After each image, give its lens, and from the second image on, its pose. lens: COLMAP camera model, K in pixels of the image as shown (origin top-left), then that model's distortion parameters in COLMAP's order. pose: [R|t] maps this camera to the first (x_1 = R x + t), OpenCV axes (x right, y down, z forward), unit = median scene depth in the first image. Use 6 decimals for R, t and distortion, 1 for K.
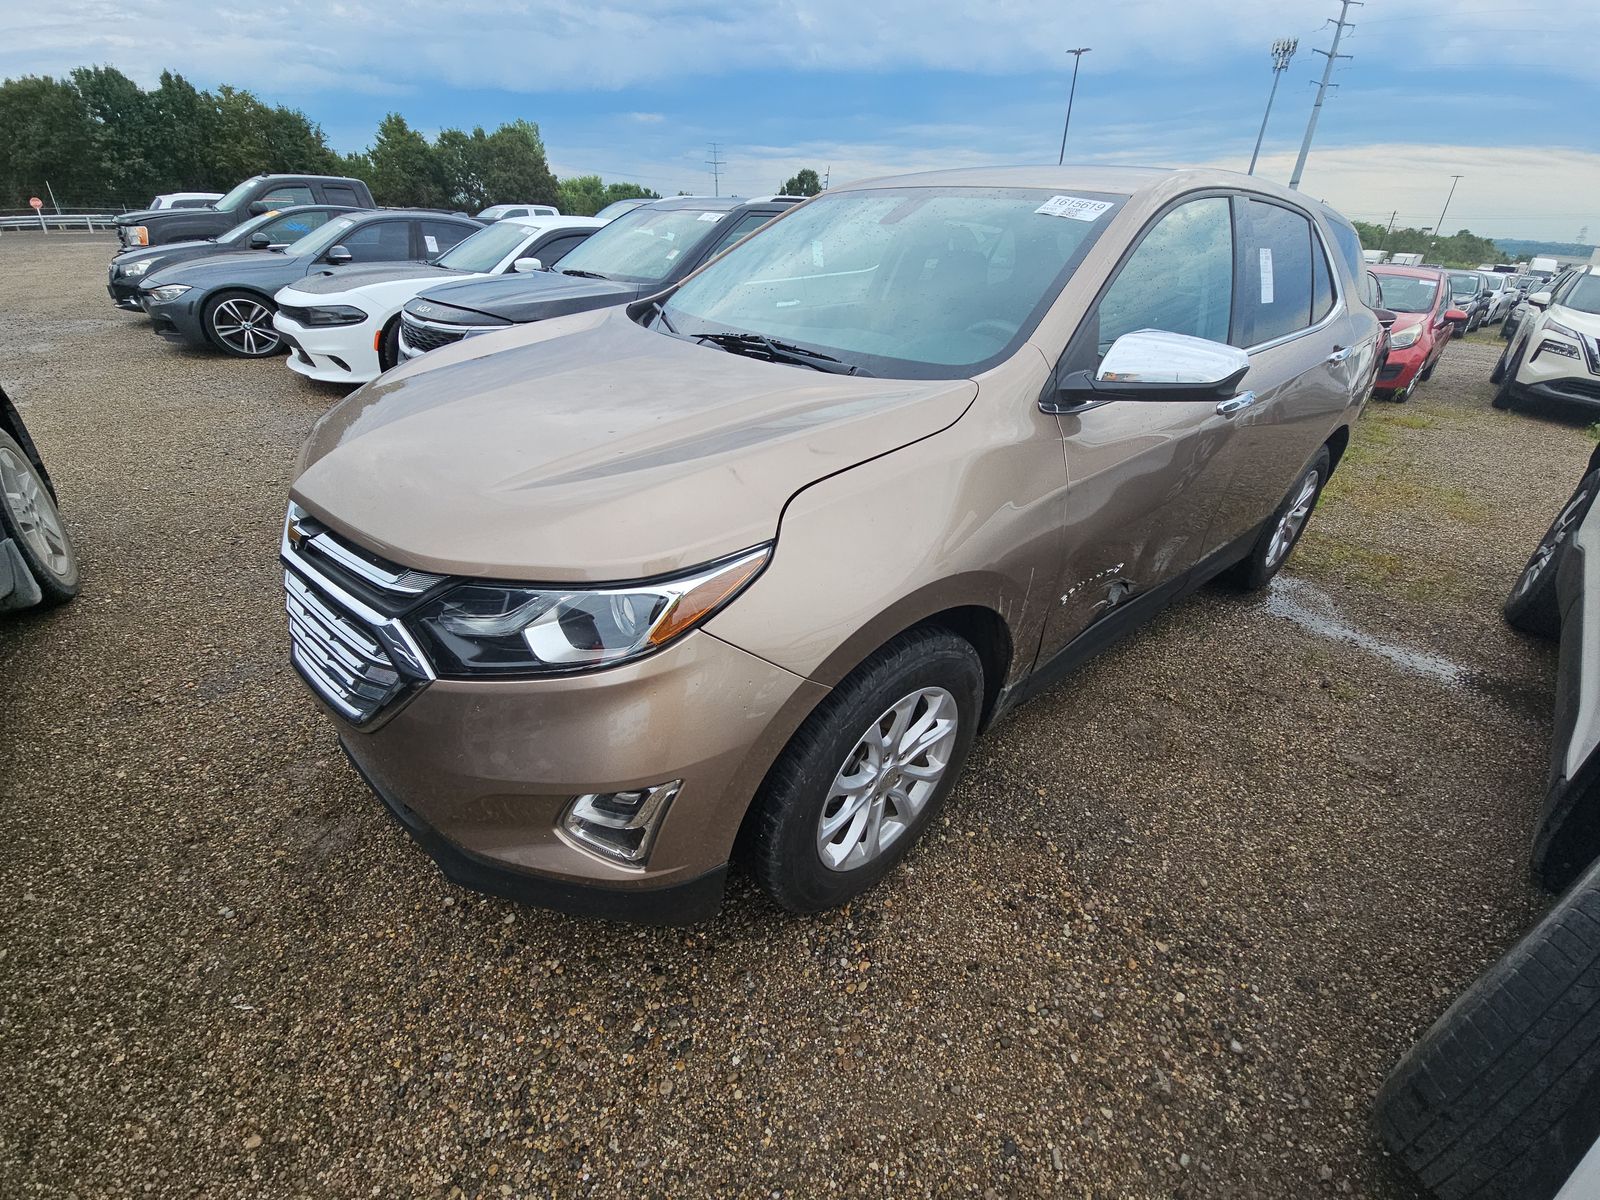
lens RADIAL K [[636.4, 0, 842.6], [0, 636.4, 621.0], [0, 0, 1]] dist [0.003485, -0.005776]
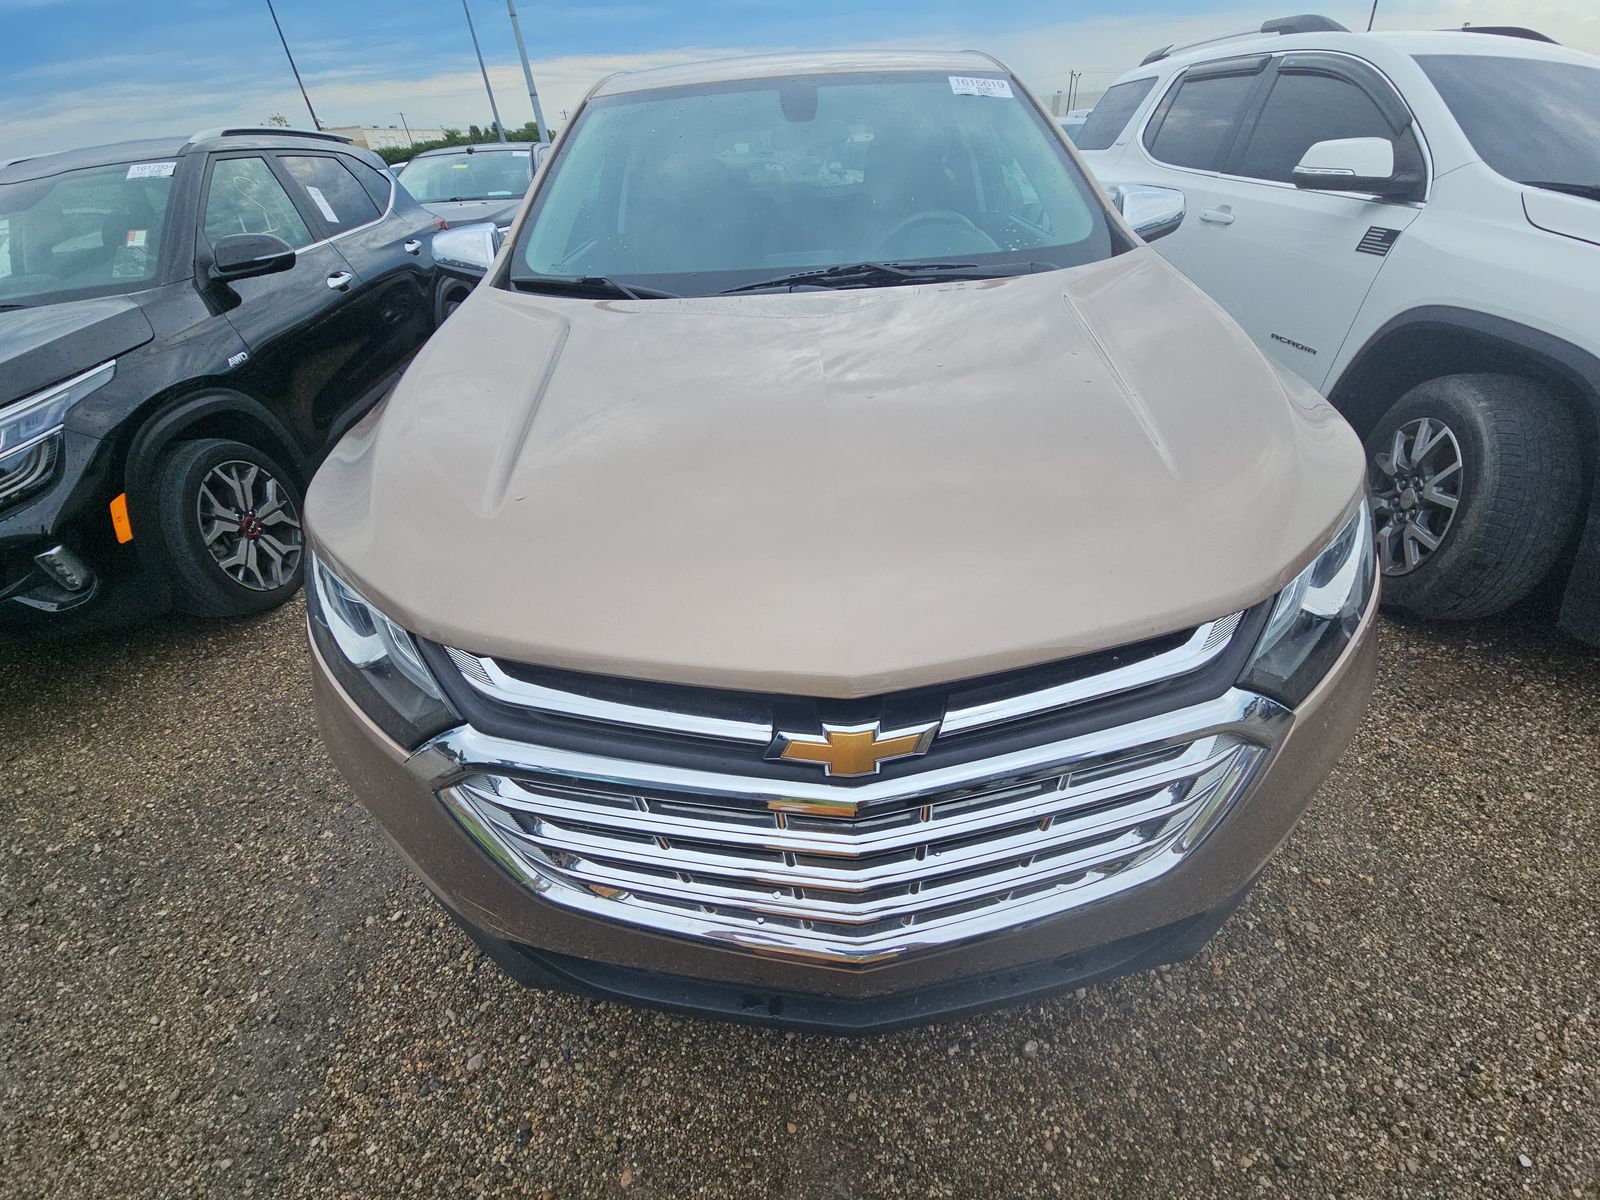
lens RADIAL K [[636.4, 0, 797.2], [0, 636.4, 604.0], [0, 0, 1]] dist [0.003485, -0.005776]
pose [[0.643415, -0.513695, 0.567569, -1.156676], [0.476192, 0.849089, 0.228667, -0.397130], [-0.599381, 0.123144, 0.790935, 0.590534]]
